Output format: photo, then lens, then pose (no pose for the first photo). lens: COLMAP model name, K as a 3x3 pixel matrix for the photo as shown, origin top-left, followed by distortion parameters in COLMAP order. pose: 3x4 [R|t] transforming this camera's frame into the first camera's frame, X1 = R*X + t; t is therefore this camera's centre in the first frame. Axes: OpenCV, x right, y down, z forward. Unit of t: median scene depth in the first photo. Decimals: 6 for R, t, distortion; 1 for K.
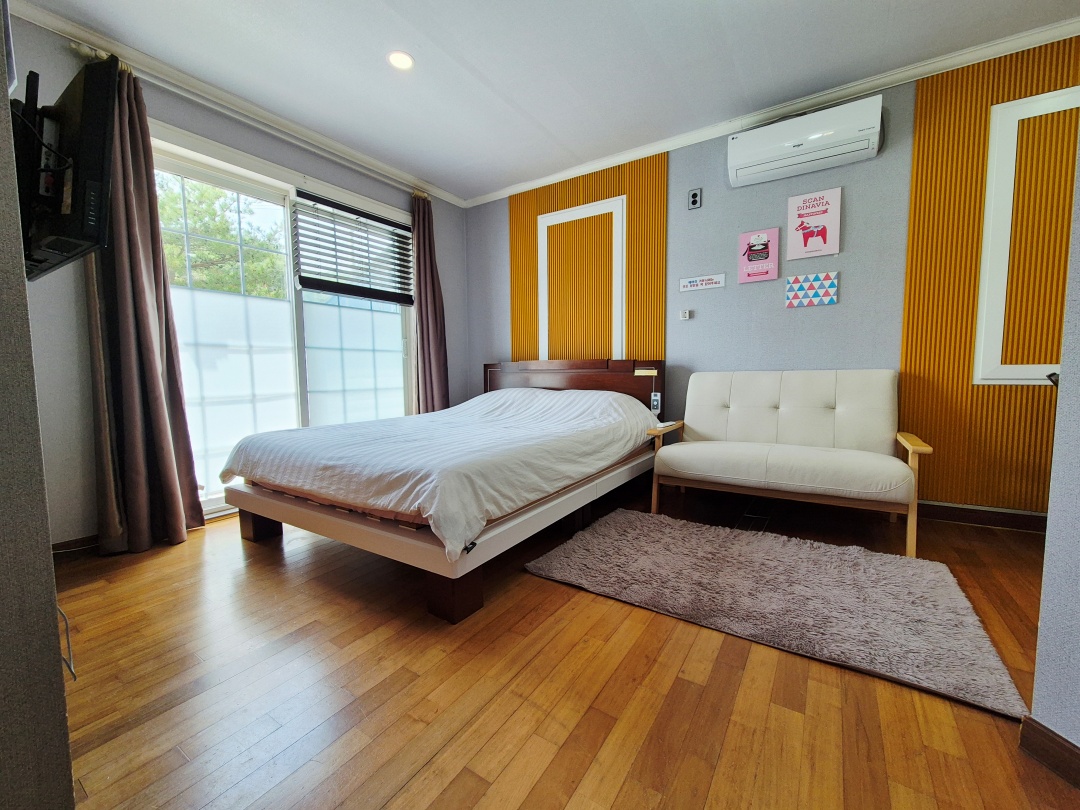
lens RADIAL K [[440.5, 0, 539.6], [0, 440.5, 406.0], [0, 0, 1]] dist [0.002170, -0.000493]
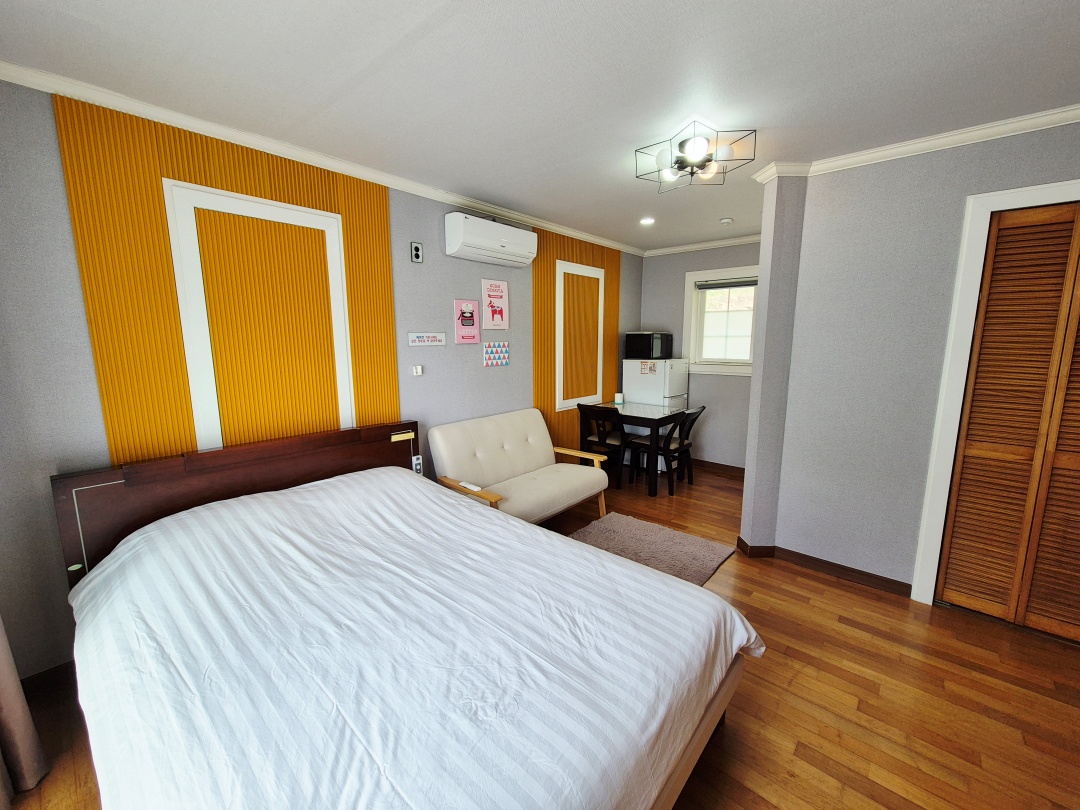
lens RADIAL K [[440.5, 0, 541.1], [0, 440.5, 406.4], [0, 0, 1]] dist [0.002170, -0.000493]
pose [[0.138476, -0.141794, 0.980163, -0.659597], [0.077613, 0.988207, 0.131993, -0.261078], [-0.987320, 0.057795, 0.147848, 0.654453]]
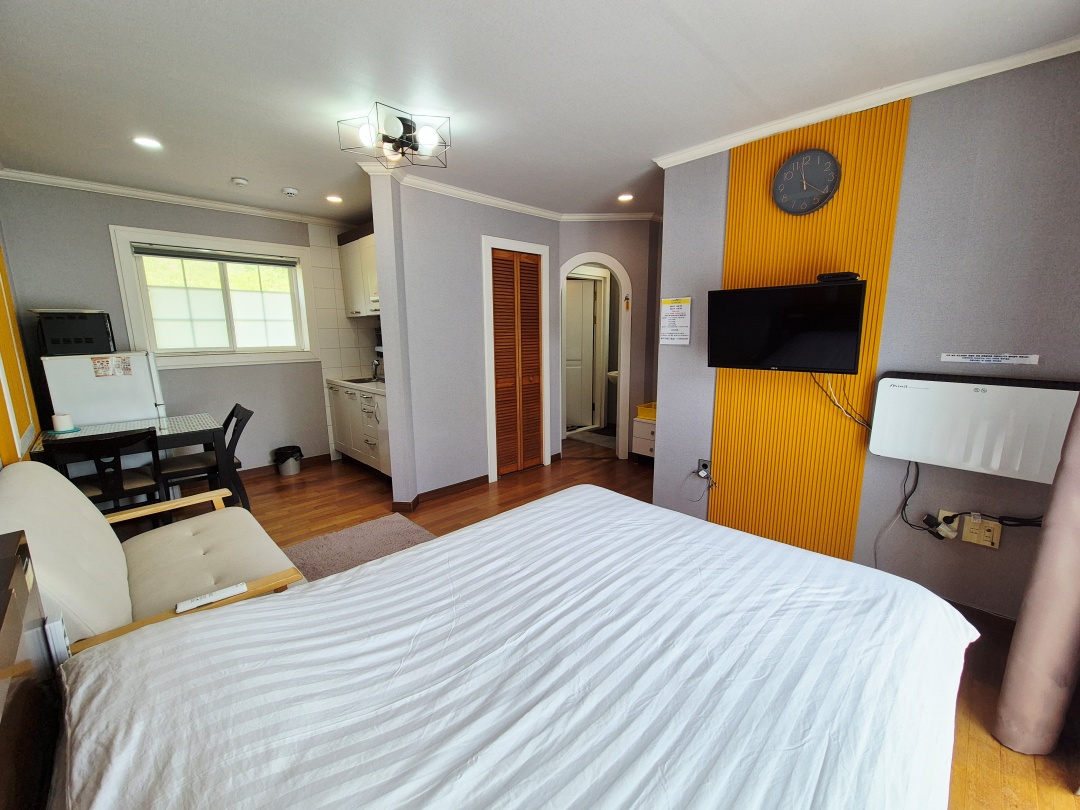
lens RADIAL K [[440.5, 0, 542.9], [0, 440.5, 408.3], [0, 0, 1]] dist [0.002170, -0.000493]
pose [[-0.976921, -0.021720, 0.212494, -0.208860], [0.033395, 0.967052, 0.252379, -0.291953], [-0.210974, 0.253651, -0.944008, 1.322810]]
